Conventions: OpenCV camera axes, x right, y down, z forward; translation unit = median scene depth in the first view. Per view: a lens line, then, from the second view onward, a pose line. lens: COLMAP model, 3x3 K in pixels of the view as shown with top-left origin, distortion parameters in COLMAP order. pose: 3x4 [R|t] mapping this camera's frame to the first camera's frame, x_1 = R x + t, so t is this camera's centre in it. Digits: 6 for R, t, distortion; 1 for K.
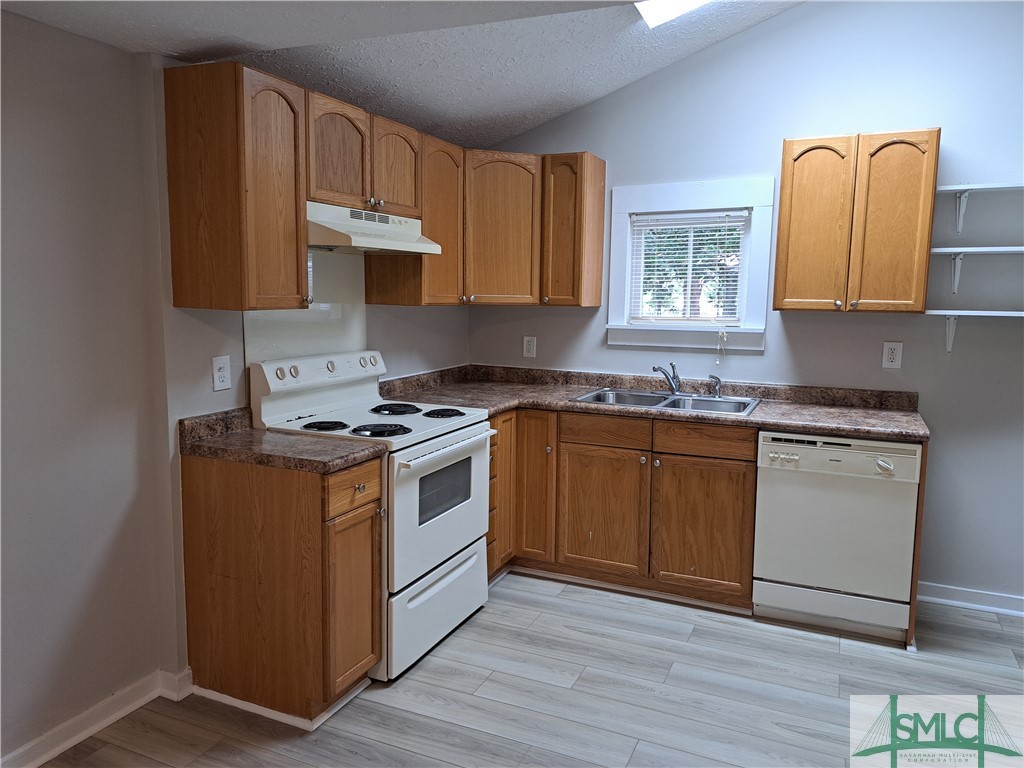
lens RADIAL K [[715.8, 0, 512.0], [0, 715.8, 384.0], [0, 0, 1]] dist [0.073875, -0.001602]
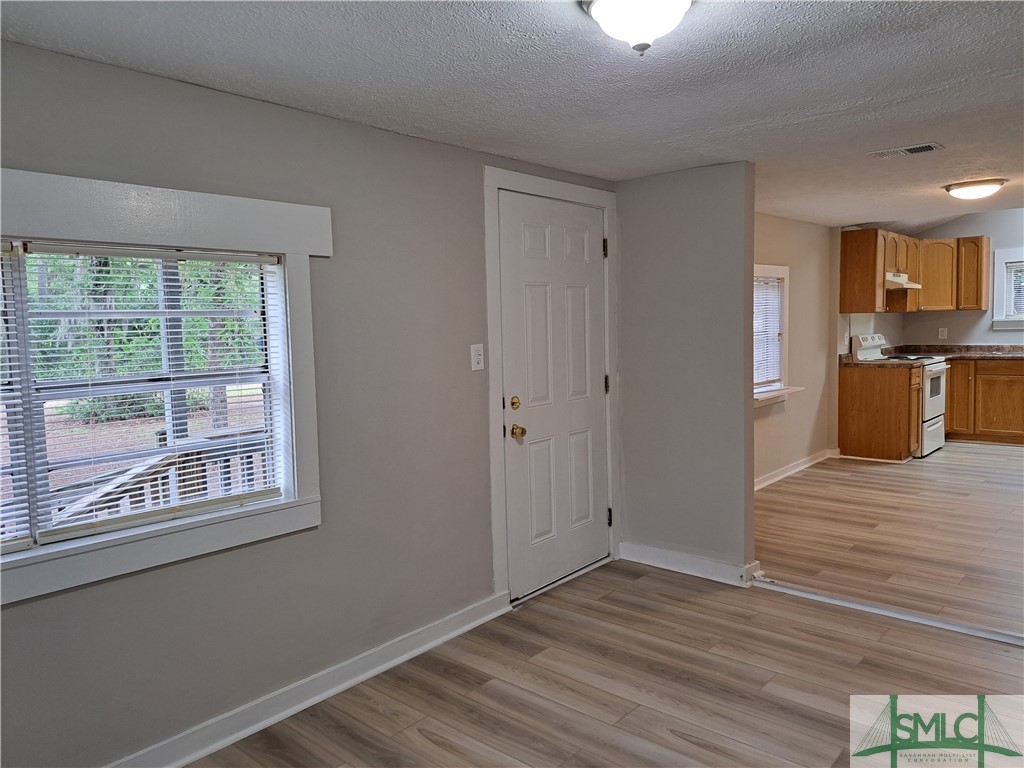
lens RADIAL K [[741.4, 0, 512.0], [0, 741.4, 384.0], [0, 0, 1]] dist [0.035845, -0.001045]
pose [[0.959200, -0.016640, -0.282237, -0.627252], [0.001873, 0.998619, -0.052511, 0.226506], [0.282721, 0.049840, 0.957907, -1.511441]]
